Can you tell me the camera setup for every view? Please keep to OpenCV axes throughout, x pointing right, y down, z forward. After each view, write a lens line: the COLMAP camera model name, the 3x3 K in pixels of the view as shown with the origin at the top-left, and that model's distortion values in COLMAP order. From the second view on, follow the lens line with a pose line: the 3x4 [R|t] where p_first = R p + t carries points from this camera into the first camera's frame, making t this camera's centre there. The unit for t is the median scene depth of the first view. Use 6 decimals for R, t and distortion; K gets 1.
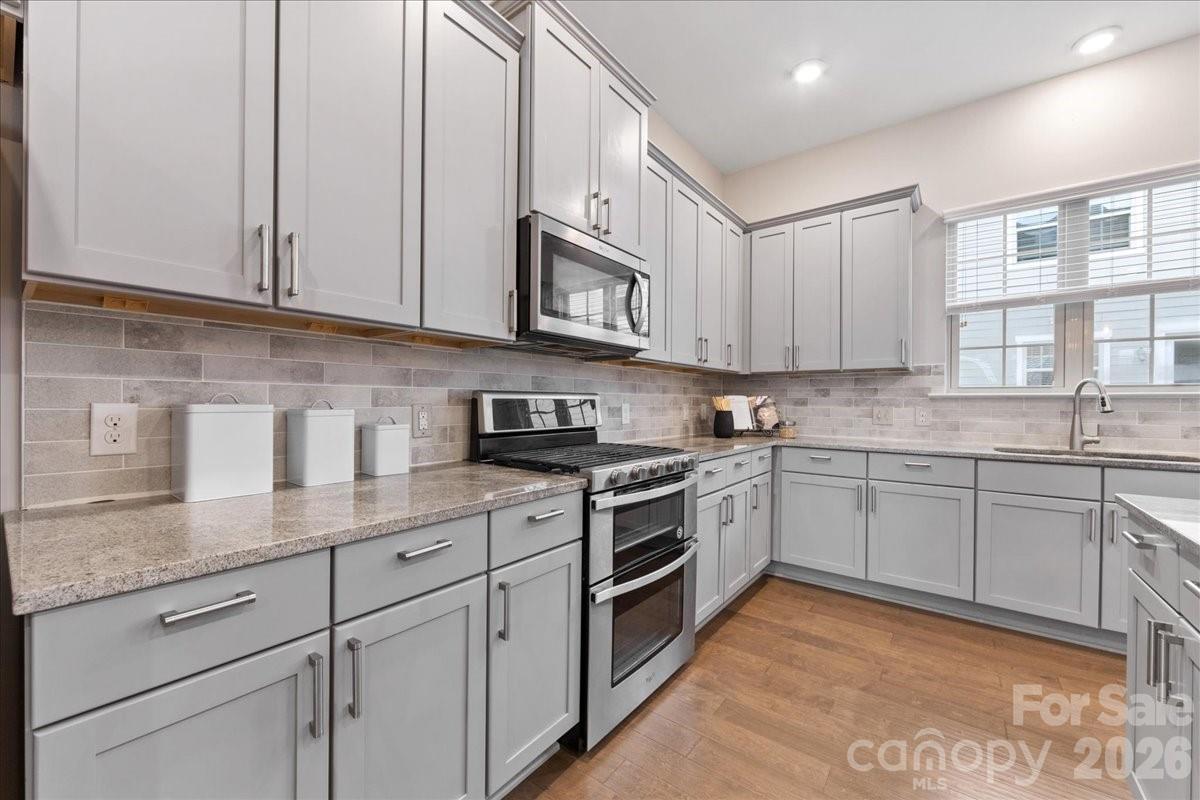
lens RADIAL K [[469.5, 0, 599.5], [0, 469.5, 402.5], [0, 0, 1]] dist [-0.003095, 0.000832]
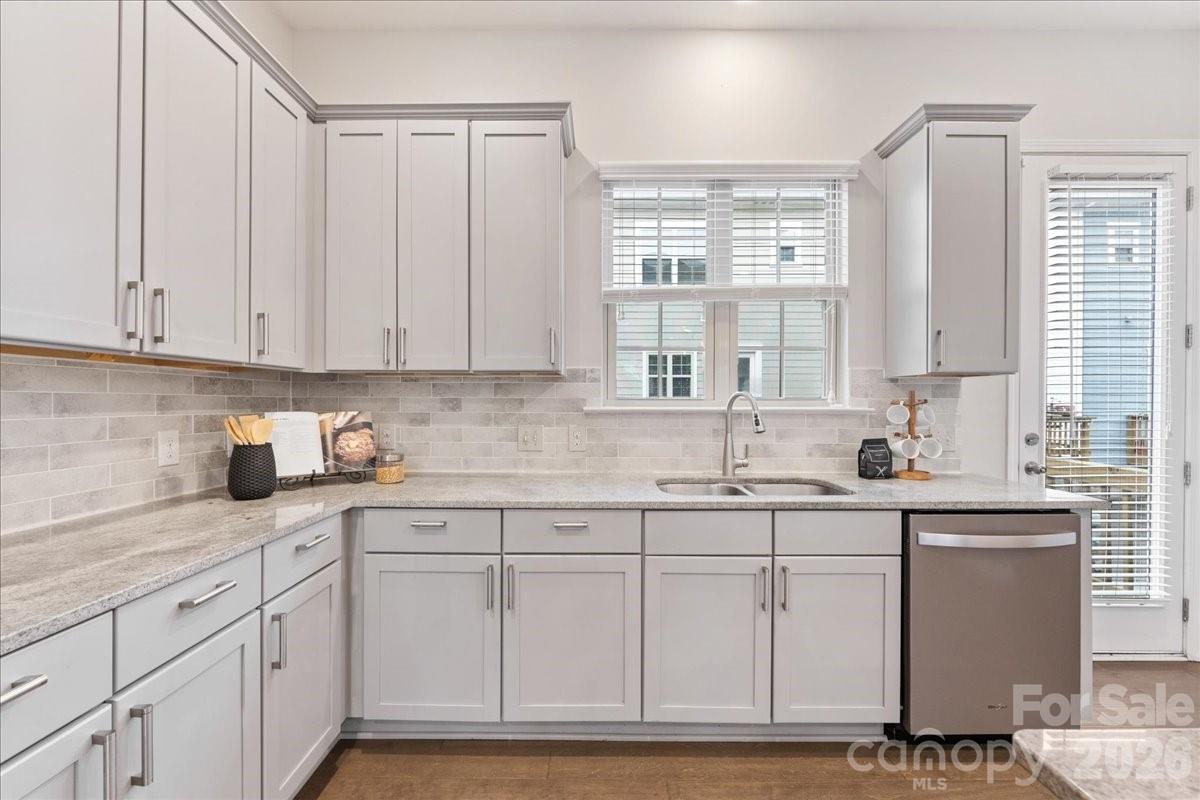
lens RADIAL K [[469.5, 0, 597.2], [0, 469.5, 401.9], [0, 0, 1]] dist [-0.003095, 0.000832]
pose [[0.798393, -0.004458, 0.602120, 0.372297], [0.005064, 0.999987, 0.000689, -0.037541], [-0.602116, 0.002499, 0.798405, 0.539636]]
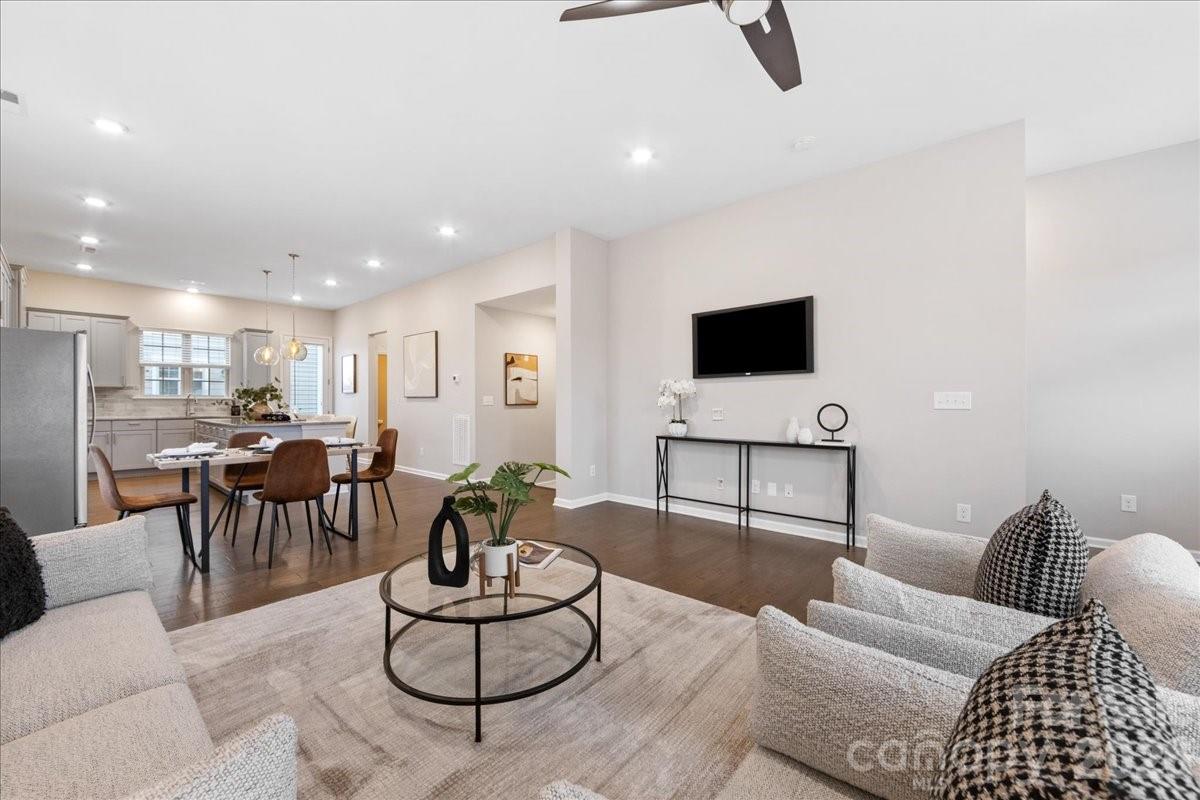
lens RADIAL K [[469.5, 0, 601.7], [0, 469.5, 402.7], [0, 0, 1]] dist [-0.003095, 0.000832]
pose [[0.056710, -0.005605, 0.998375, -2.199191], [0.003478, 0.999979, 0.005416, 0.005027], [-0.998385, 0.003165, 0.056728, -2.183783]]
